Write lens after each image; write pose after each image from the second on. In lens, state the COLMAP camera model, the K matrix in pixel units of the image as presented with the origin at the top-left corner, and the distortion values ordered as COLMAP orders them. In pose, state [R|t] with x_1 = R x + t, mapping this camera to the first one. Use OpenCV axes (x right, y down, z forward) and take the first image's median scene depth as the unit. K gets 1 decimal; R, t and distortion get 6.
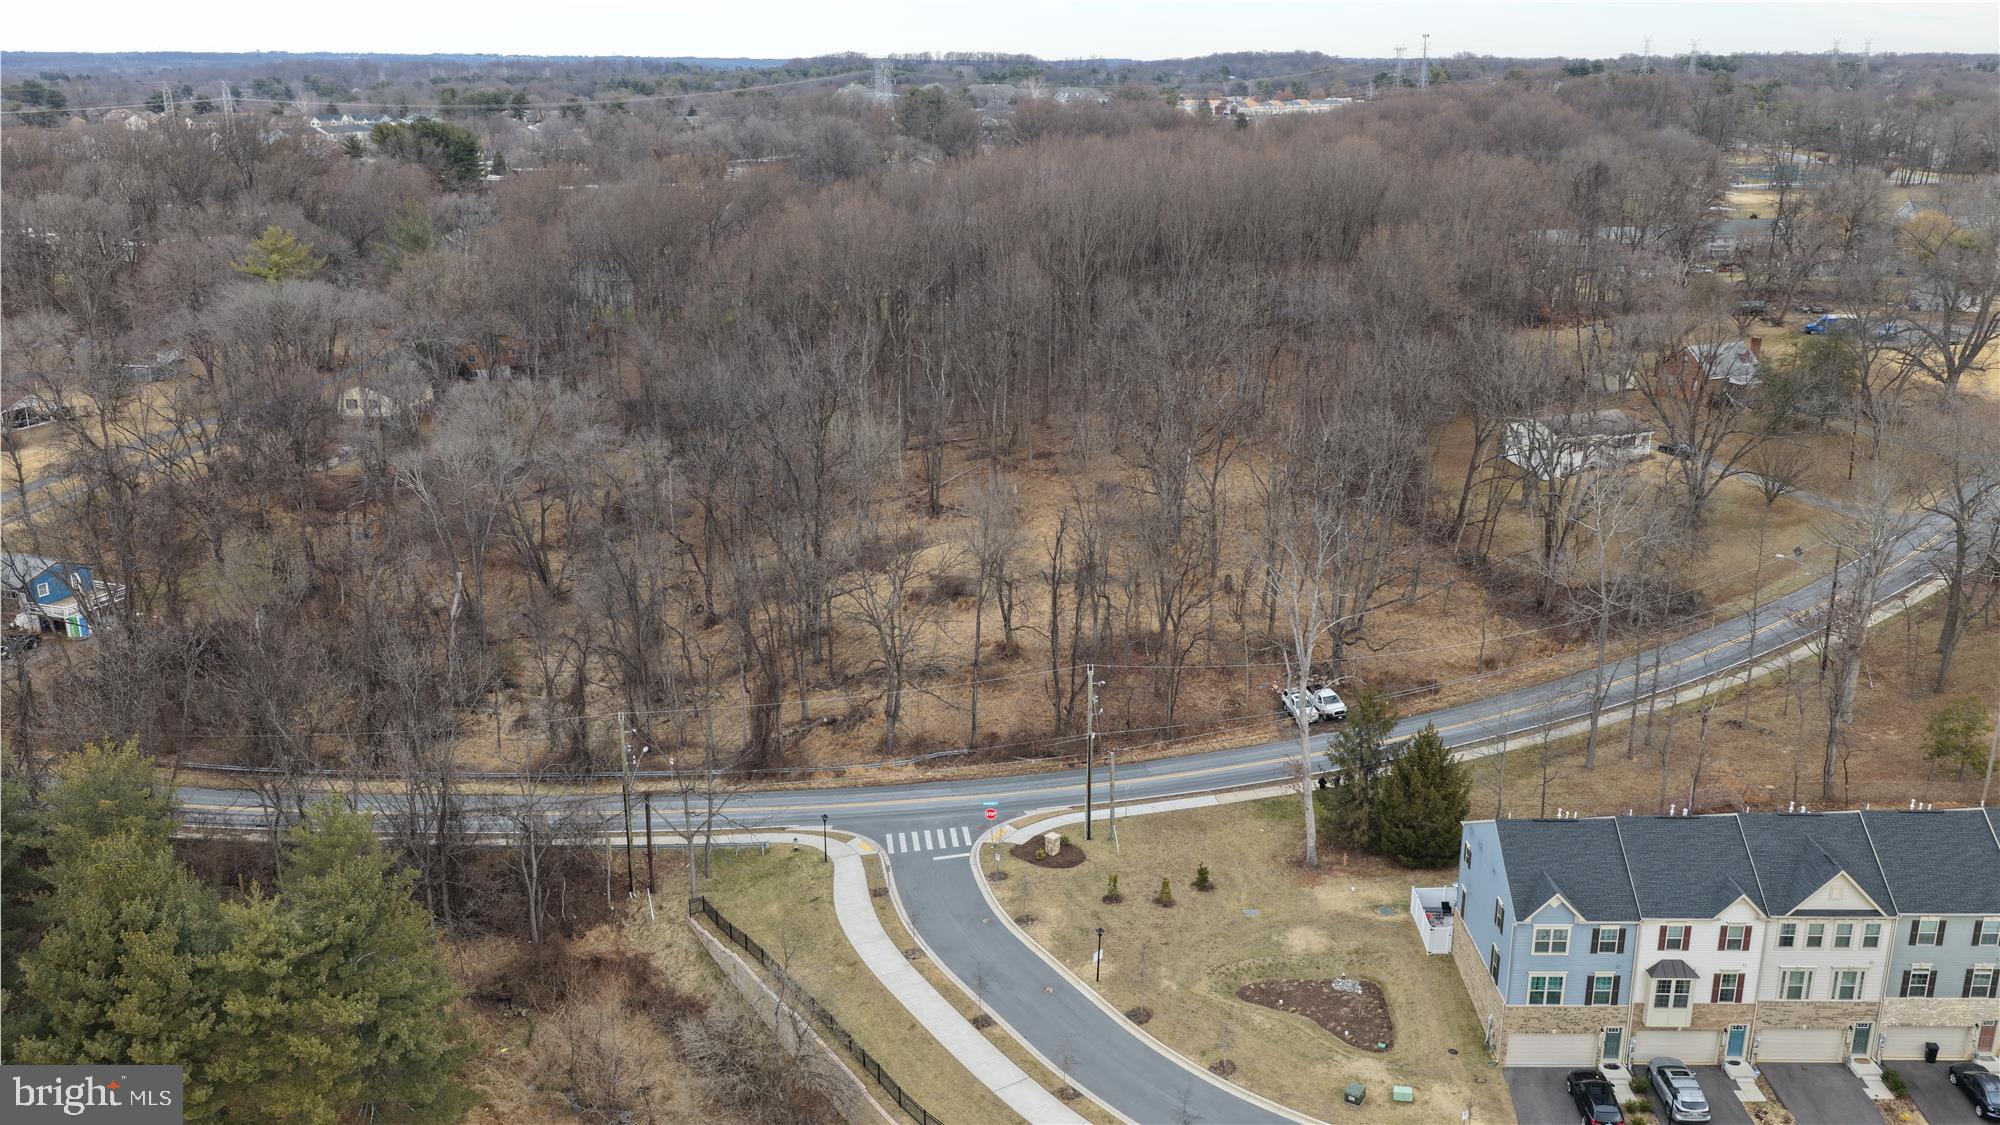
lens RADIAL K [[1657.9, 0, 994.9], [0, 1657.9, 558.0], [0, 0, 1]] dist [-0.009130, 0.033053]
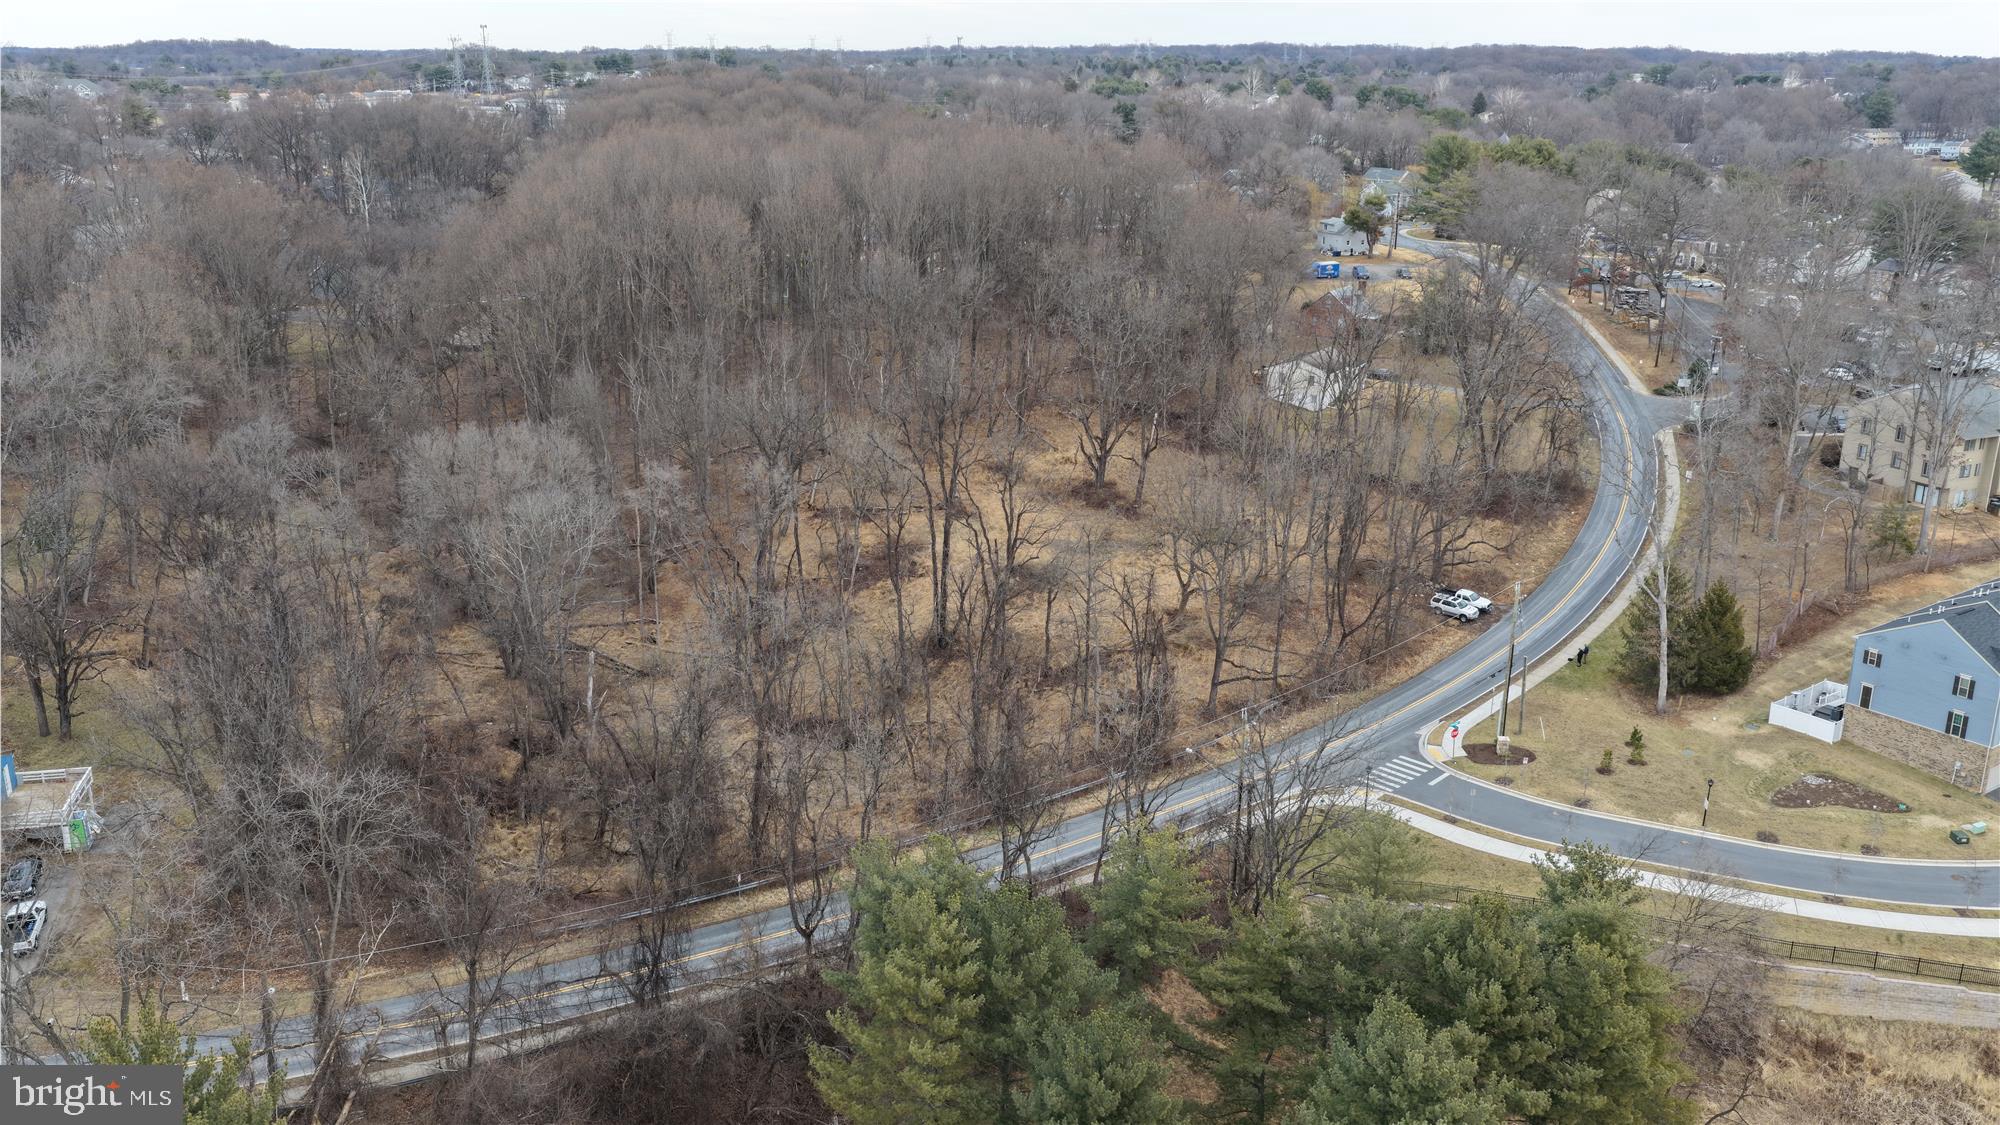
lens RADIAL K [[1657.9, 0, 1004.3], [0, 1657.9, 562.5], [0, 0, 1]] dist [-0.009130, 0.033053]
pose [[0.810516, -0.165524, 0.561841, -1.099837], [0.161714, 0.985193, 0.056959, -0.090715], [-0.562949, 0.044692, 0.825282, 0.320607]]
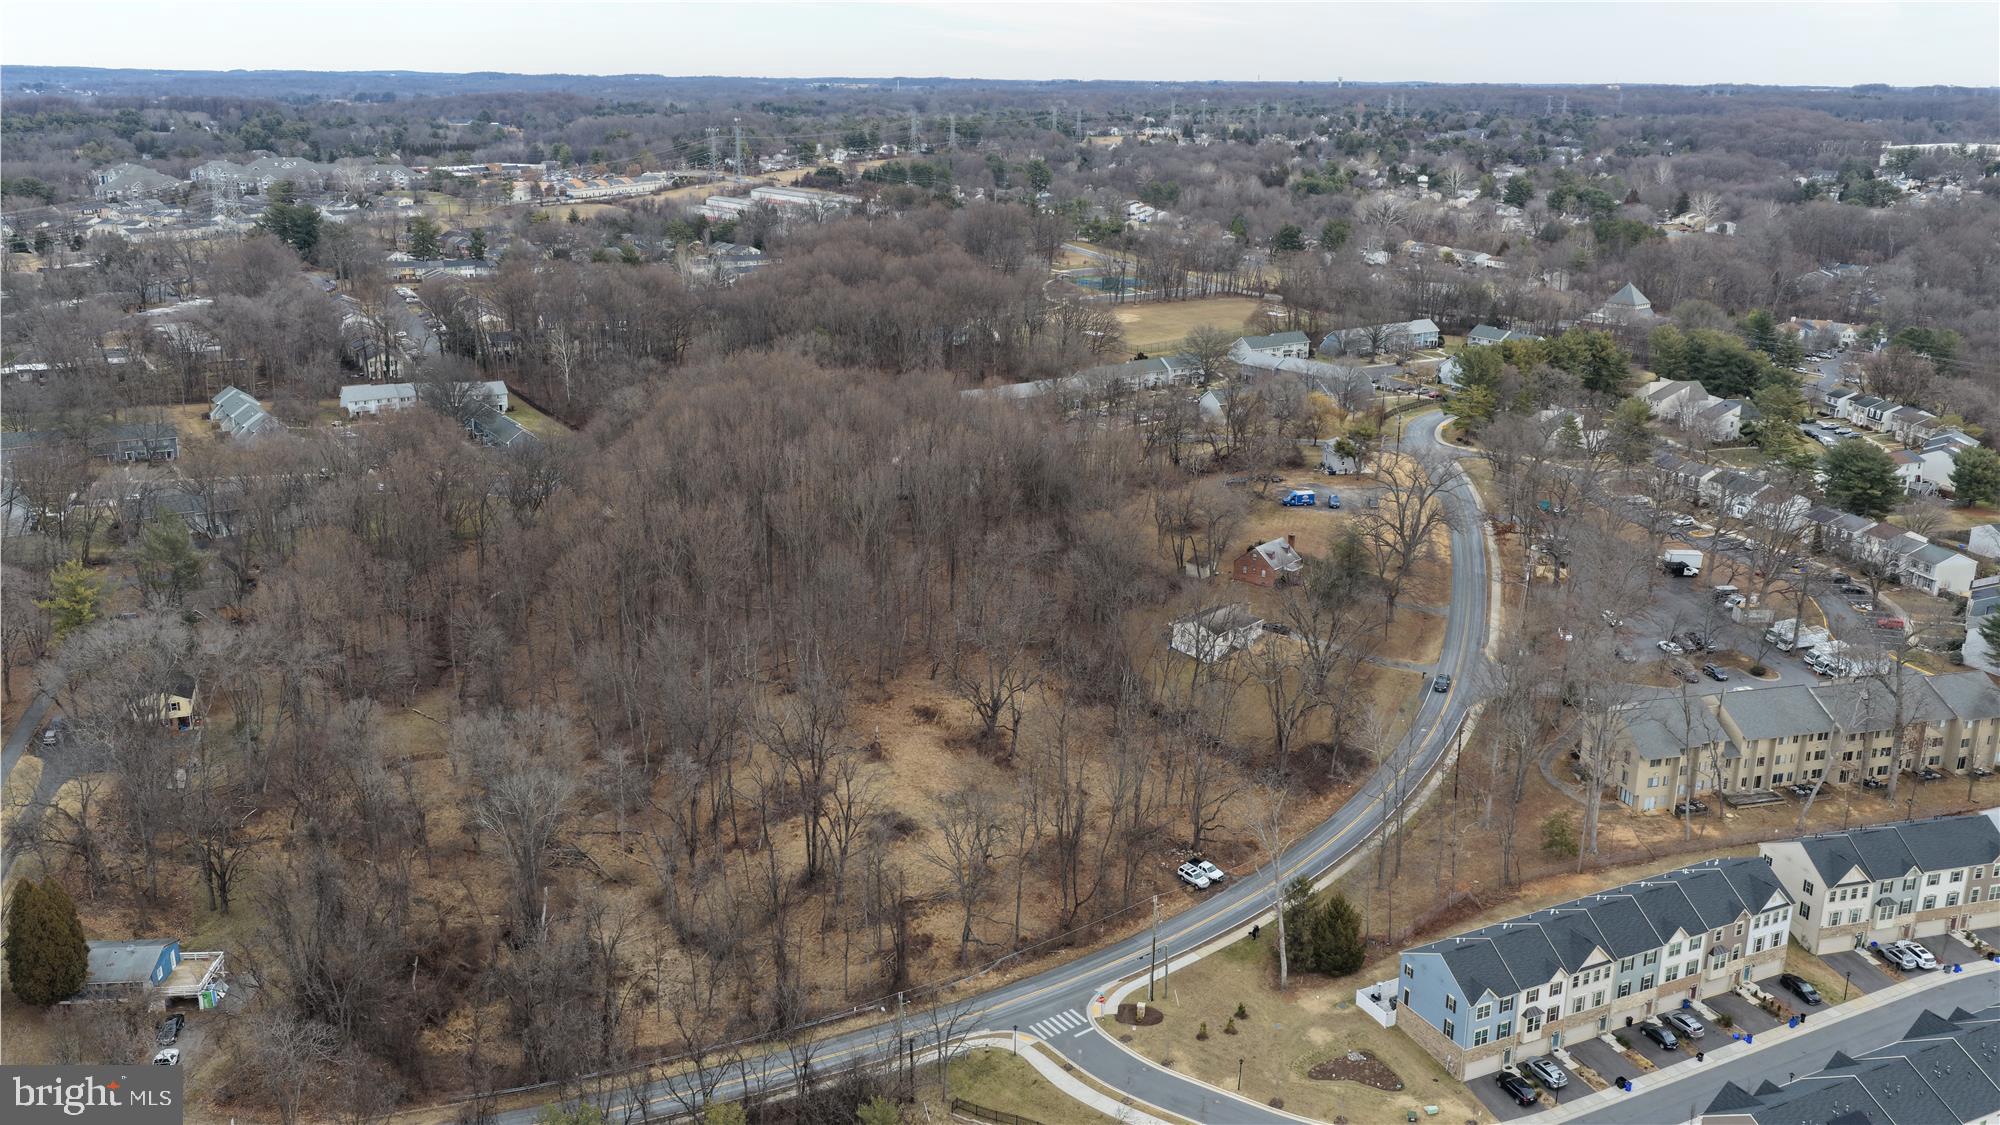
lens RADIAL K [[1657.9, 0, 999.6], [0, 1657.9, 563.2], [0, 0, 1]] dist [-0.009130, 0.033053]
pose [[0.898050, -0.119765, 0.423275, -0.917783], [0.120691, 0.992382, 0.024727, -0.400827], [-0.423012, 0.028880, 0.905664, -0.523630]]
